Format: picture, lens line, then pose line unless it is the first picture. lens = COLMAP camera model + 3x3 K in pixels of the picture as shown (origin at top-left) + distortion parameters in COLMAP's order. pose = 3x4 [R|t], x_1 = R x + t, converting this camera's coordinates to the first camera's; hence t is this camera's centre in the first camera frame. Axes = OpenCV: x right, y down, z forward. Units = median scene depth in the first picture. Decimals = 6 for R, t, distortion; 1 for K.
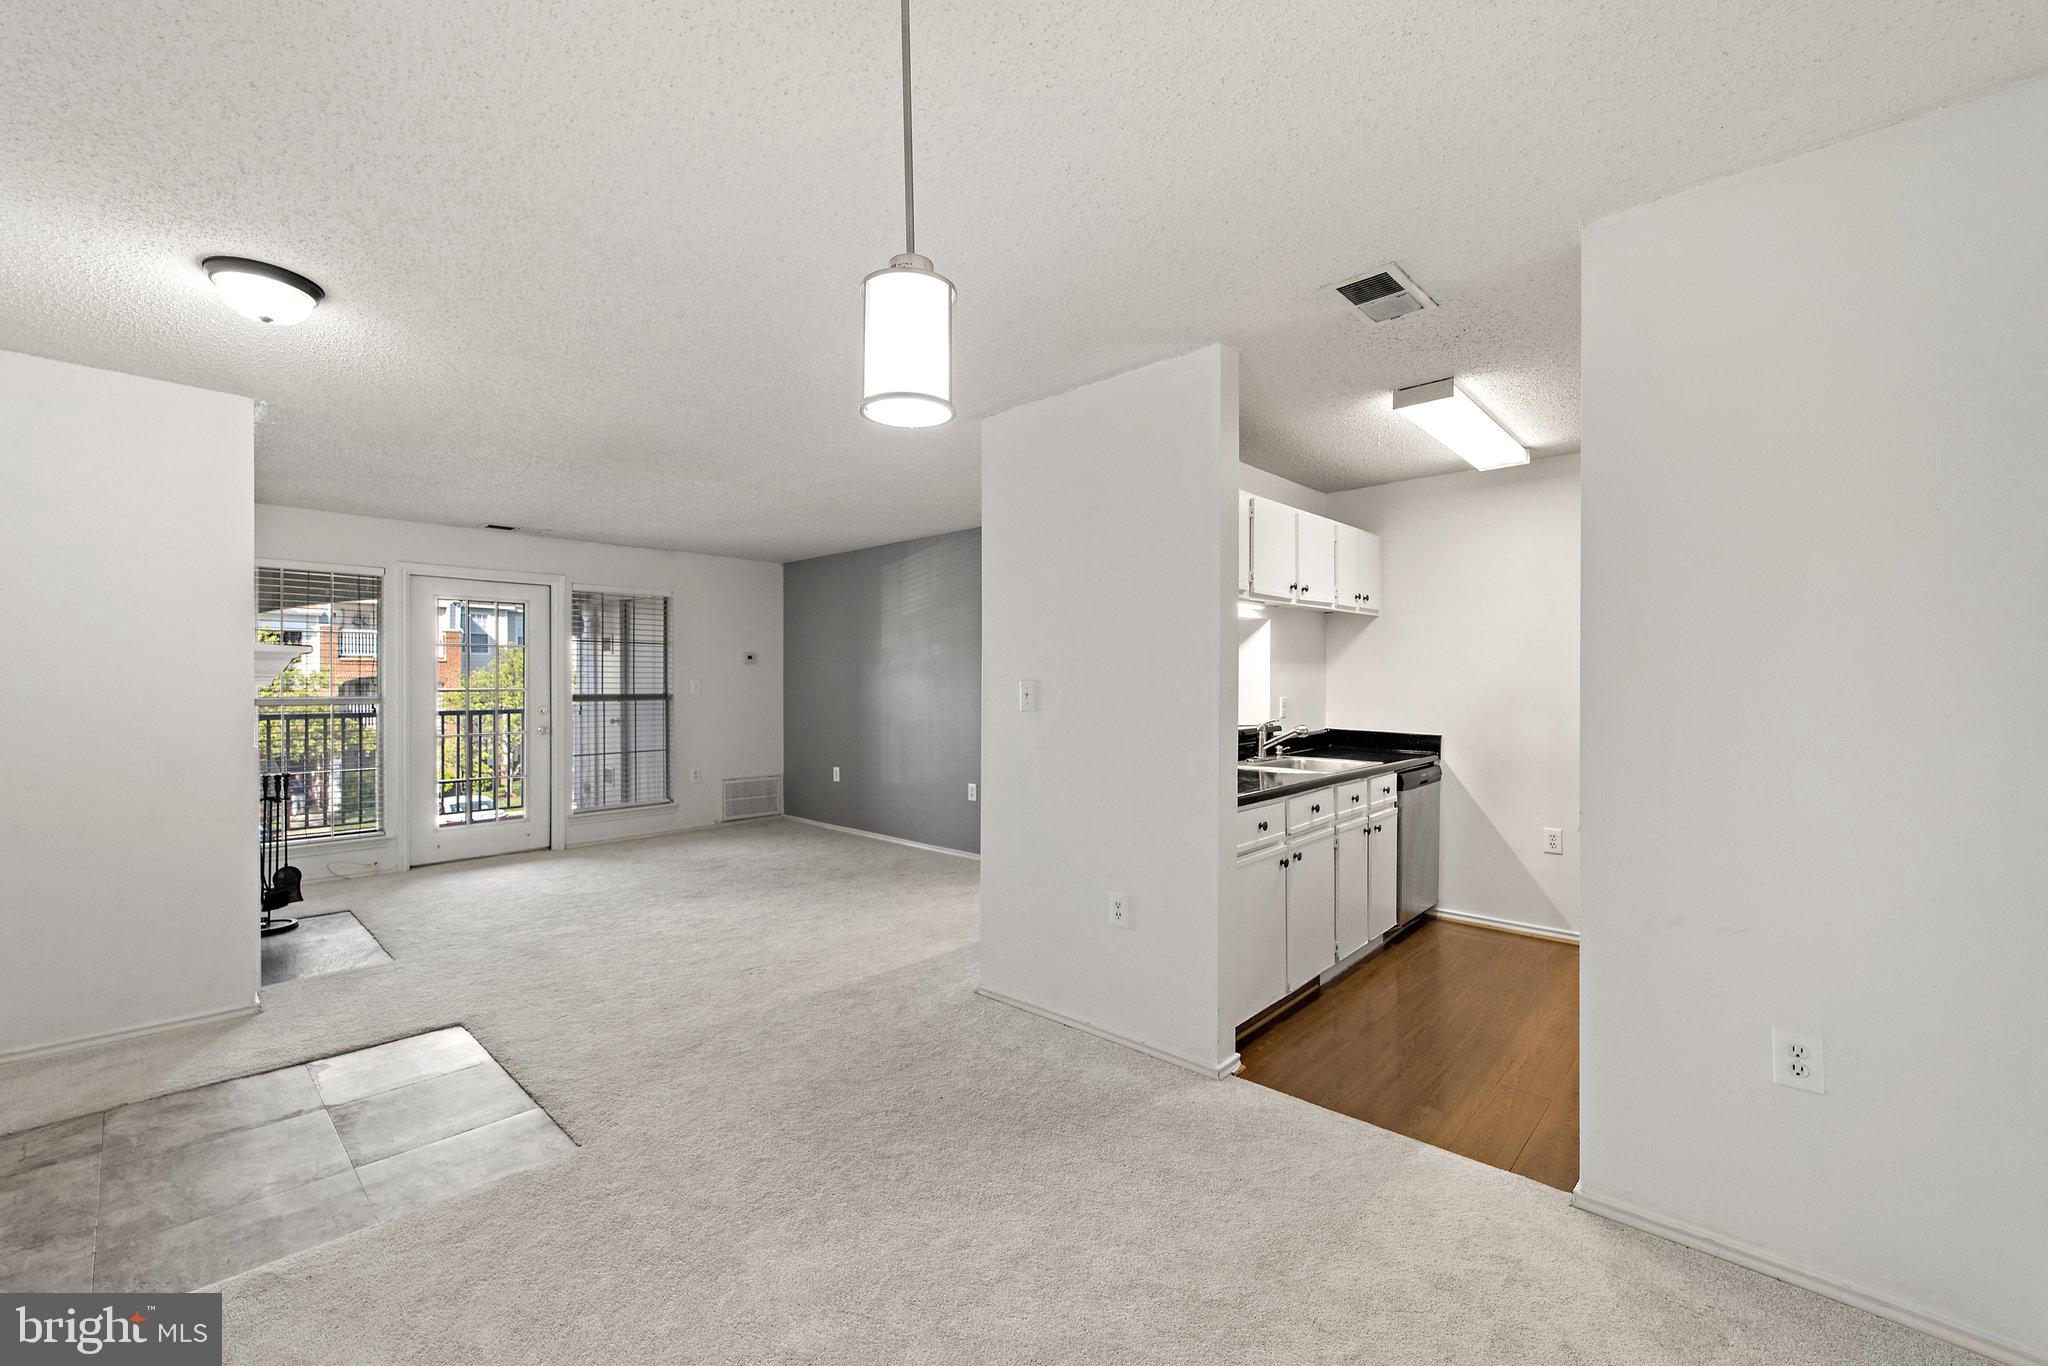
lens RADIAL K [[832.5, 0, 1029.7], [0, 832.5, 670.7], [0, 0, 1]] dist [0.000723, -0.000452]
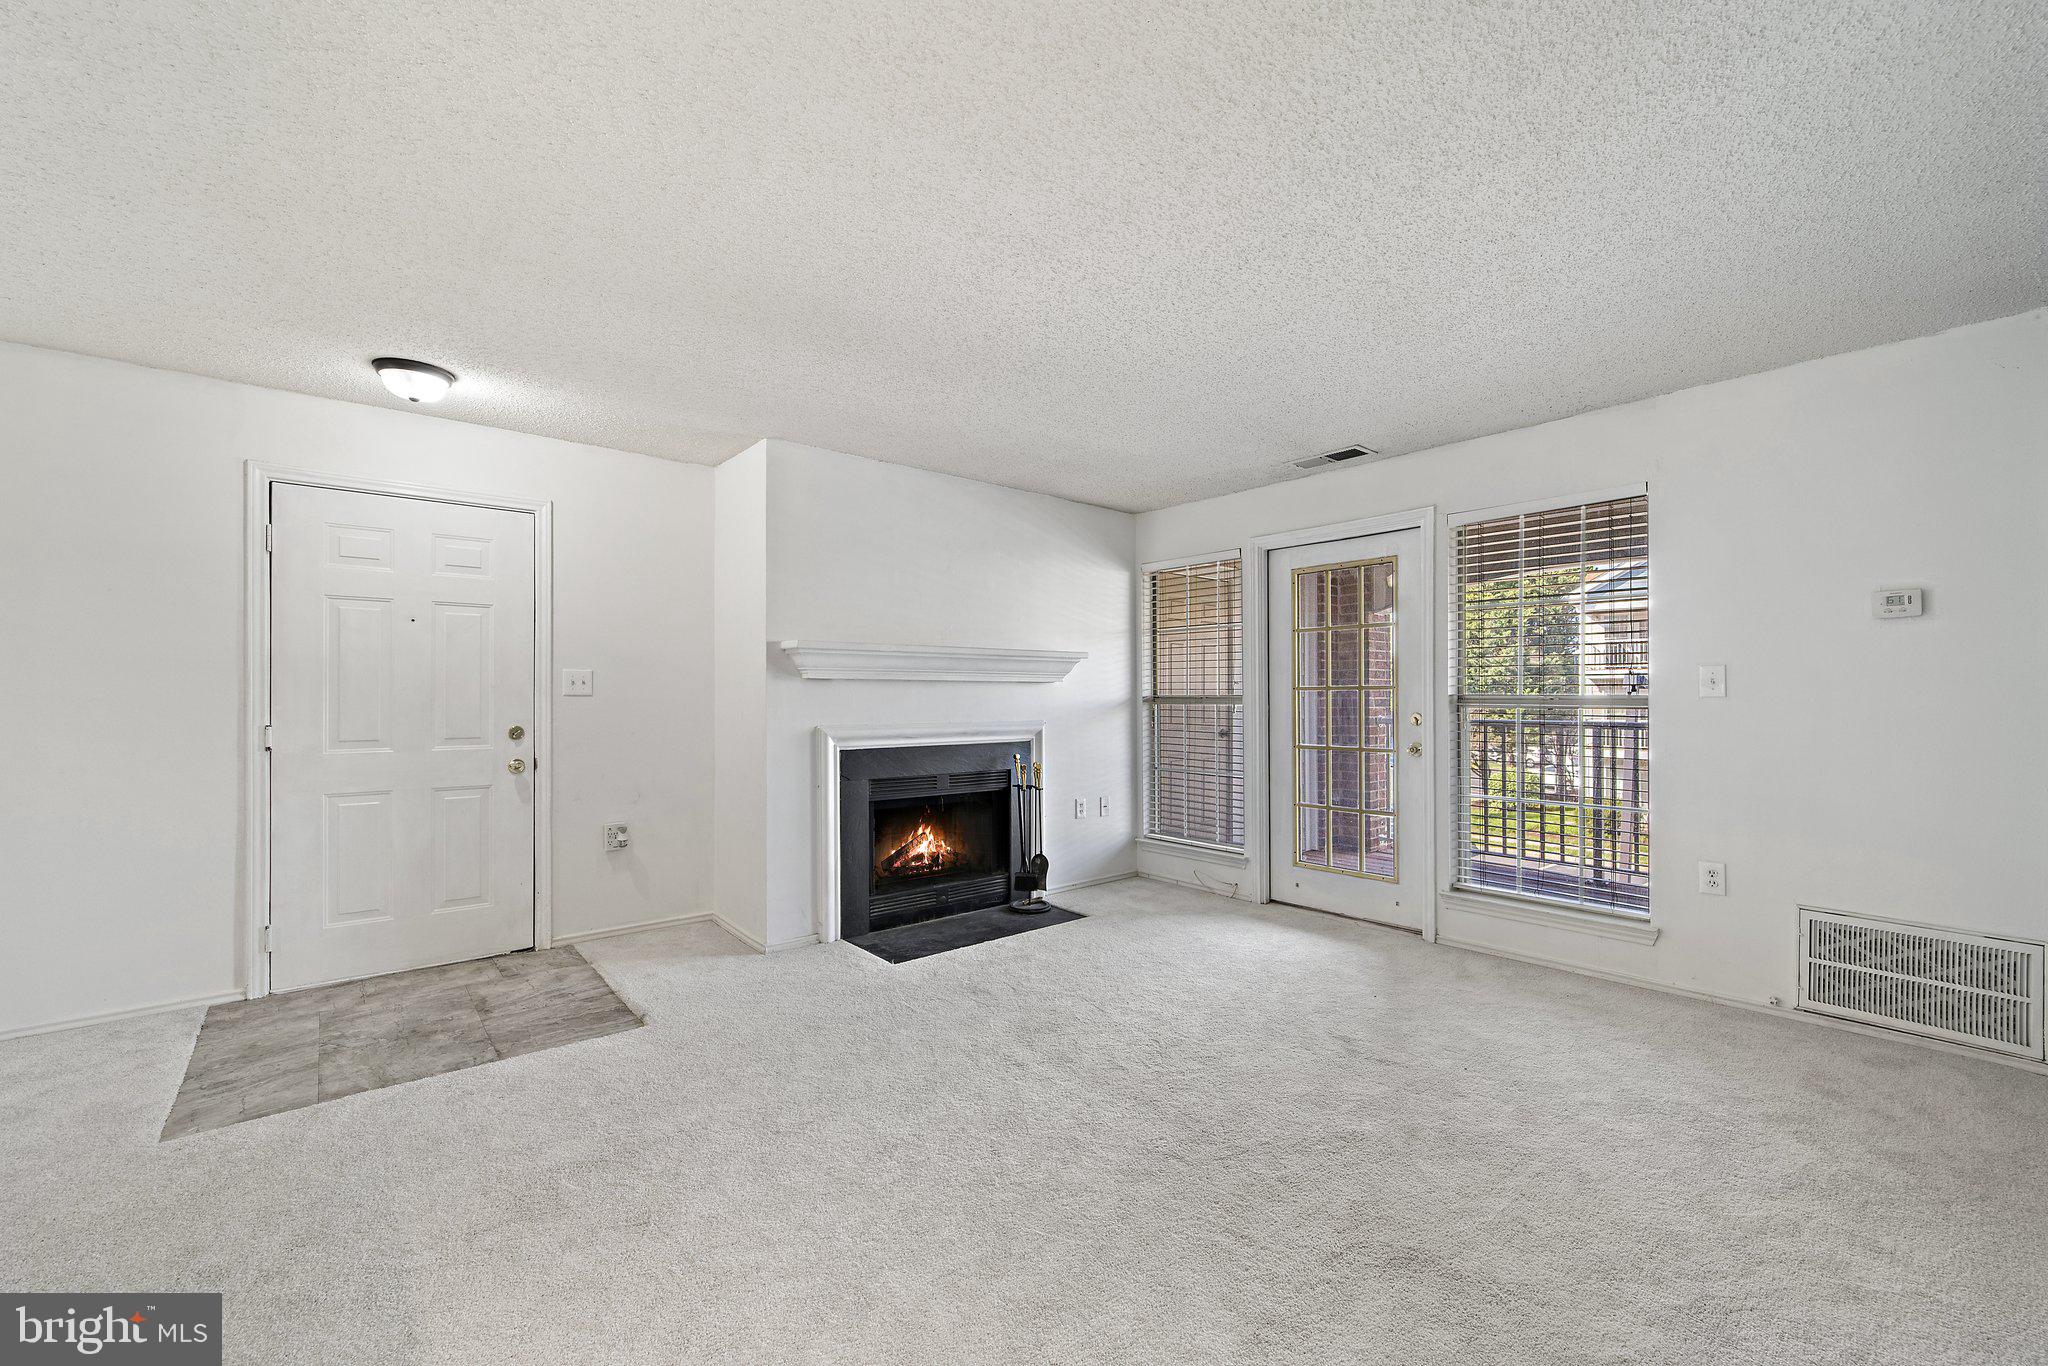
lens RADIAL K [[833.3, 0, 1022.0], [0, 833.3, 693.8], [0, 0, 1]] dist [0.000512, -0.000398]
pose [[-0.137031, 0.000613, -0.990567, 0.144798], [0.012893, 0.999916, -0.001165, 0.035186], [0.990483, -0.012931, -0.137027, 1.122566]]
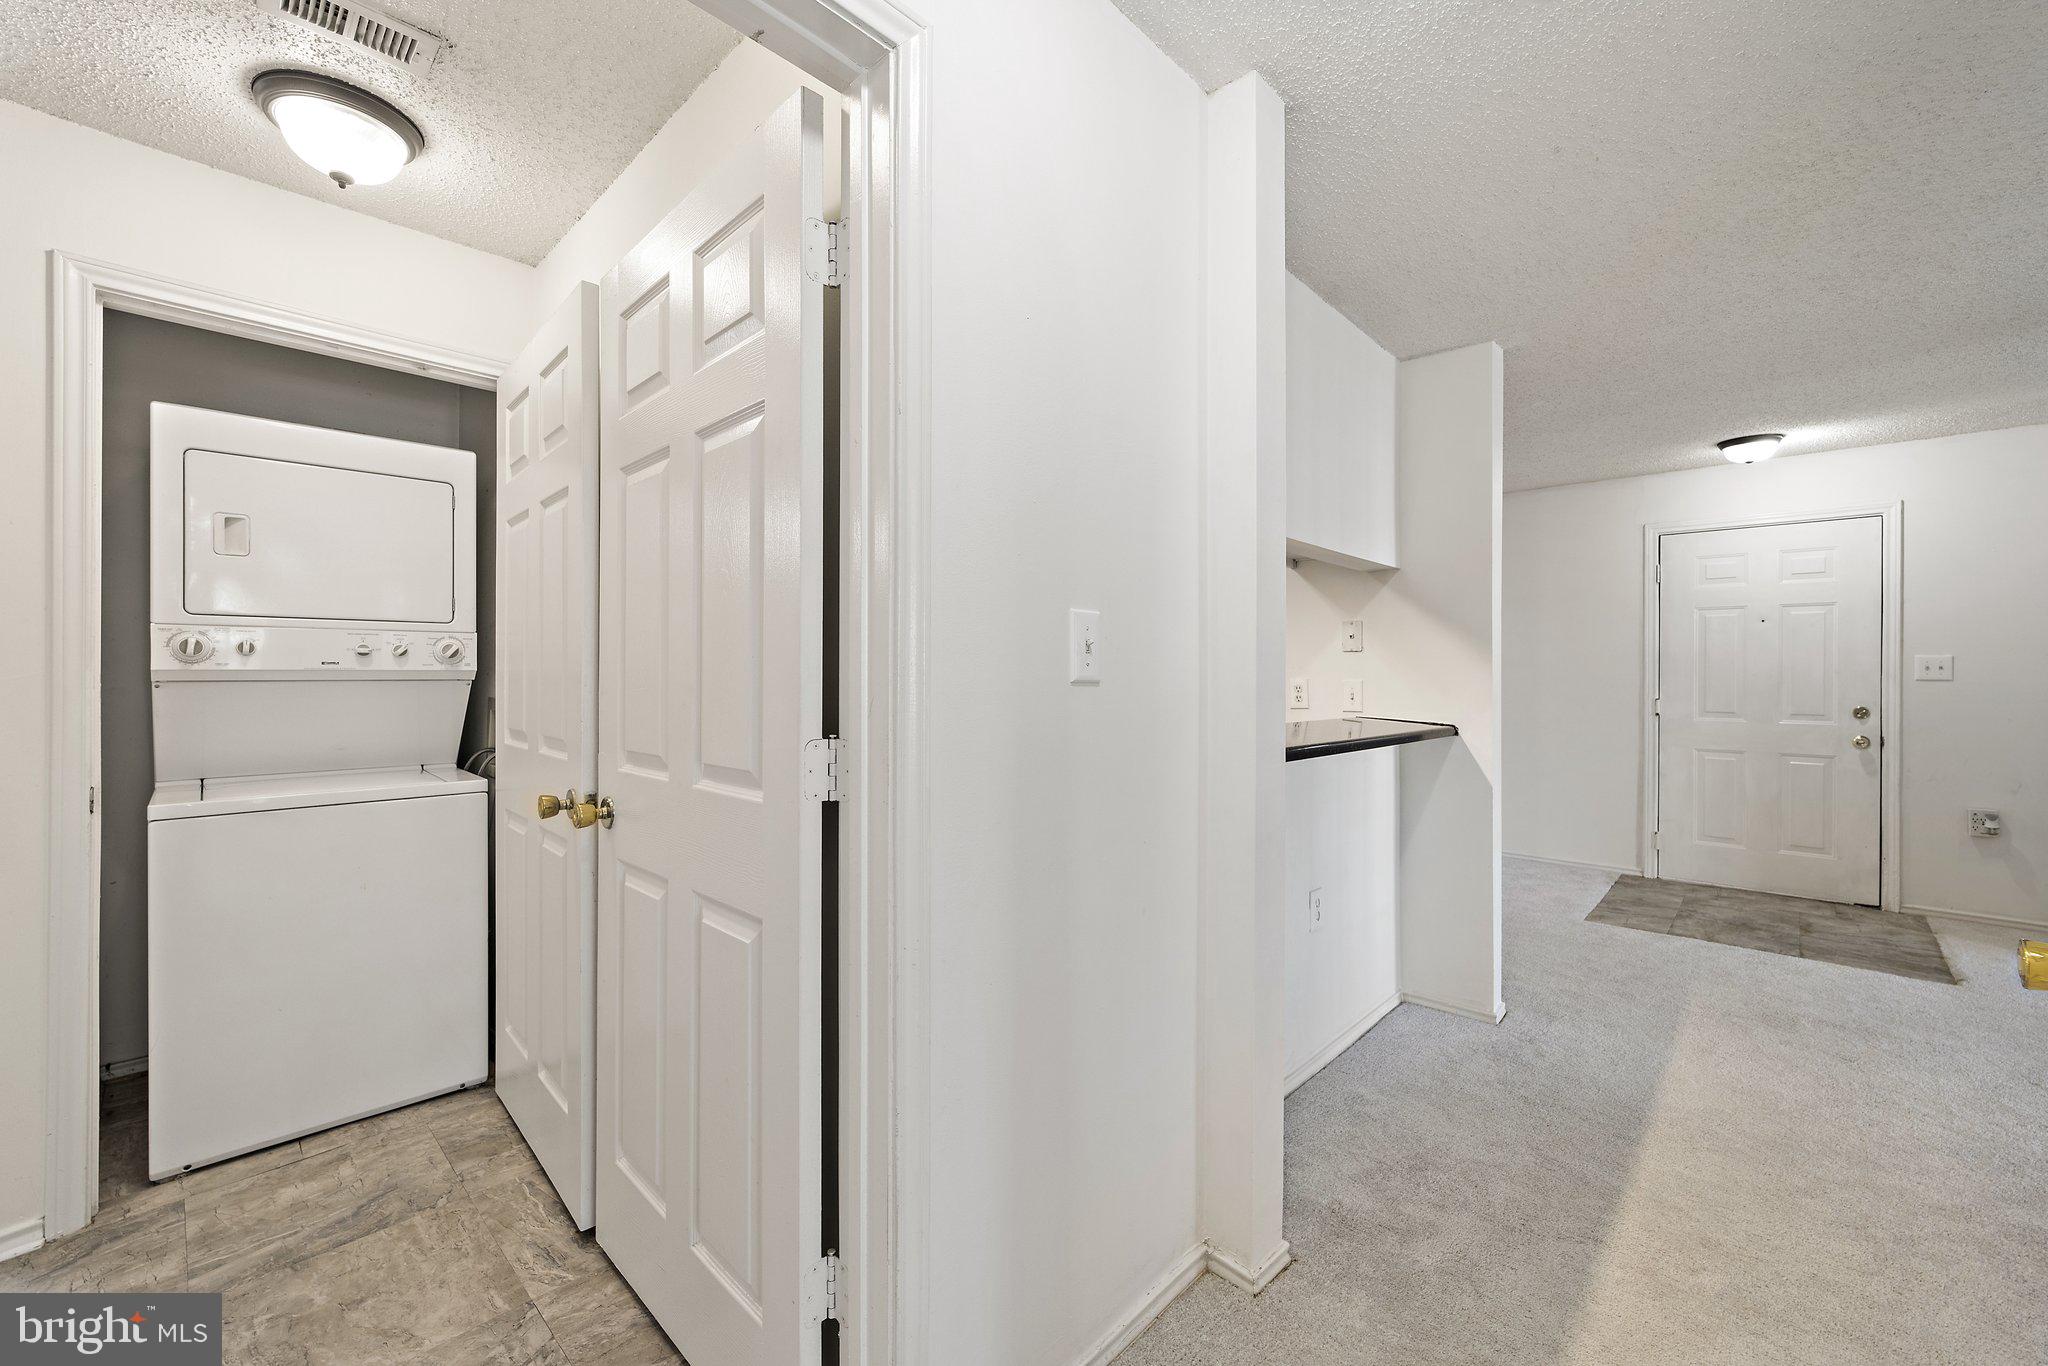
lens RADIAL K [[821.3, 0, 1027.2], [0, 821.3, 677.5], [0, 0, 1]] dist [0.001506, -0.000331]
pose [[-0.999880, 0.000574, 0.015476, 0.328413], [0.000454, 0.999970, -0.007712, 0.033397], [-0.015480, -0.007704, -0.999850, 1.469555]]
